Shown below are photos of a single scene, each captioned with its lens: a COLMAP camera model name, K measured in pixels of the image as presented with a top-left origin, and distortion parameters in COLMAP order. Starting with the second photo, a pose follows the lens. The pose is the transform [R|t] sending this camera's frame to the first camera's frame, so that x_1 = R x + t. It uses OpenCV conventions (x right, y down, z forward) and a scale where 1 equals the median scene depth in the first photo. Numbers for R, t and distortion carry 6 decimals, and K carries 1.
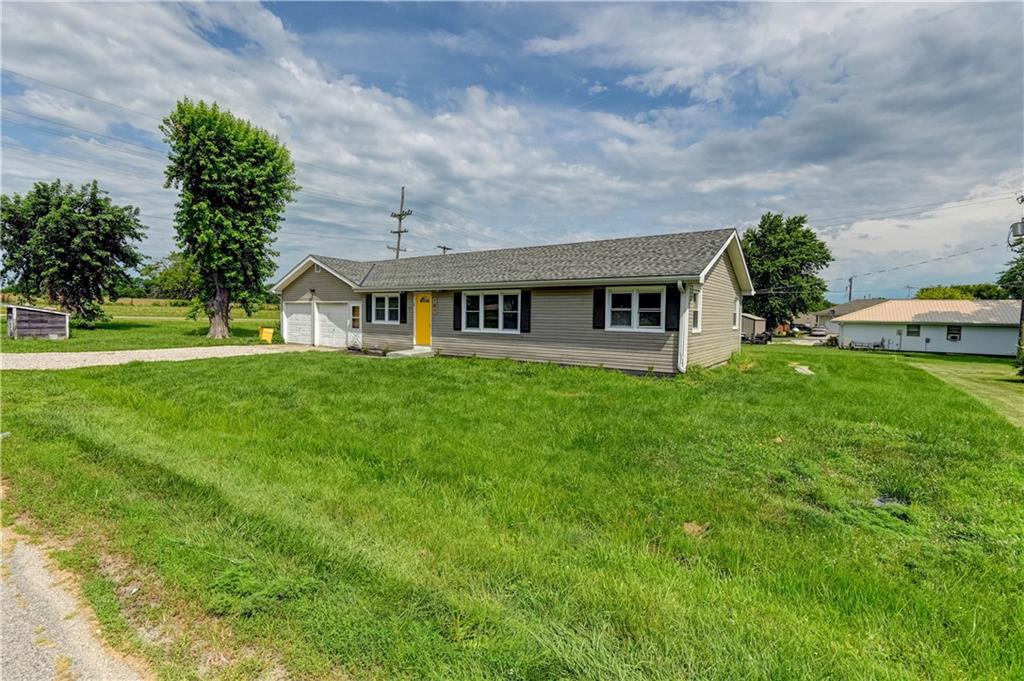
lens RADIAL K [[480.2, 0, 514.4], [0, 480.2, 341.0], [0, 0, 1]] dist [0.003932, -0.001365]
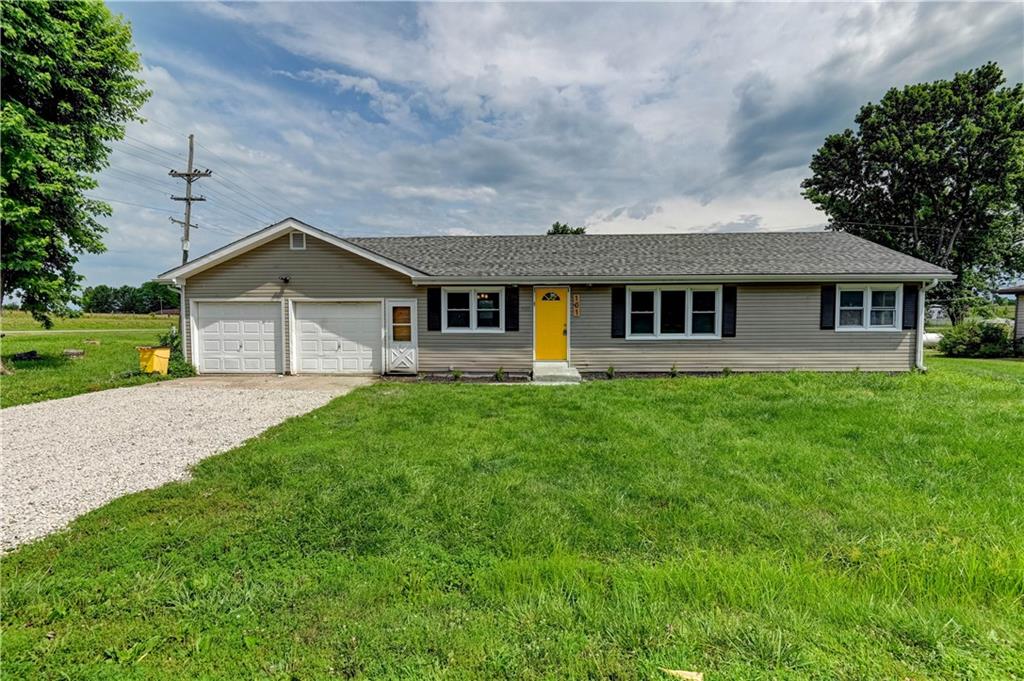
lens RADIAL K [[480.2, 0, 514.4], [0, 480.2, 341.0], [0, 0, 1]] dist [0.003932, -0.001365]
pose [[0.827636, -0.044090, 0.559530, -0.588288], [0.044736, 0.998920, 0.012542, -0.029477], [-0.559479, 0.014651, 0.828715, 0.407586]]
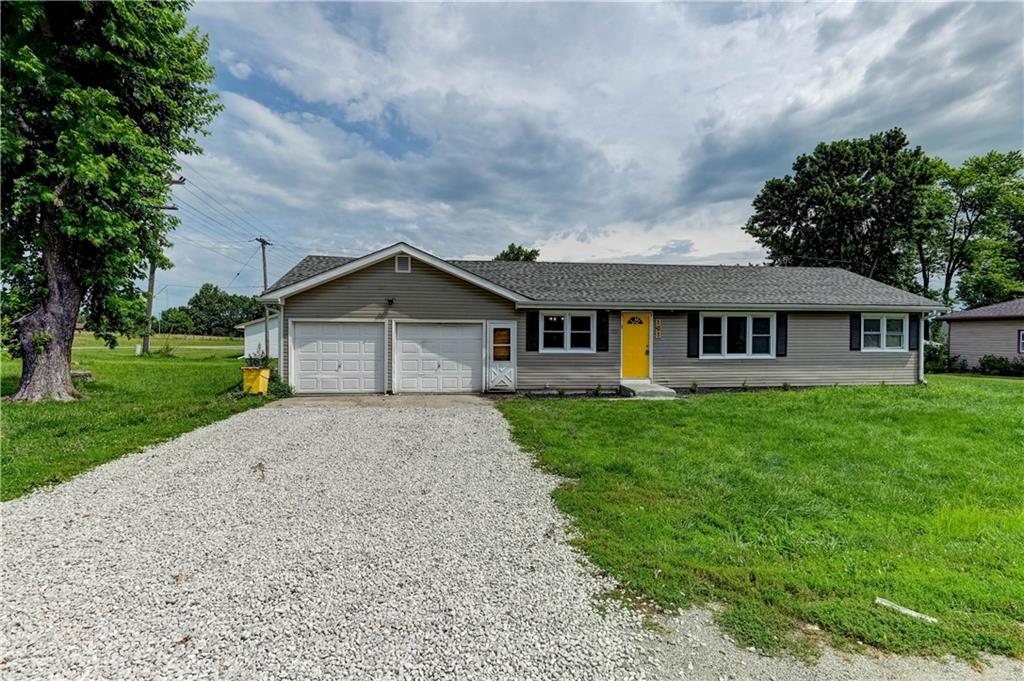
lens RADIAL K [[489.8, 0, 512.2], [0, 489.8, 340.0], [0, 0, 1]] dist [0.003550, 0.000167]
pose [[0.724004, -0.016868, 0.689589, -0.828709], [0.043659, 0.998817, -0.021406, -0.042291], [-0.688412, 0.045605, 0.723884, 0.514576]]
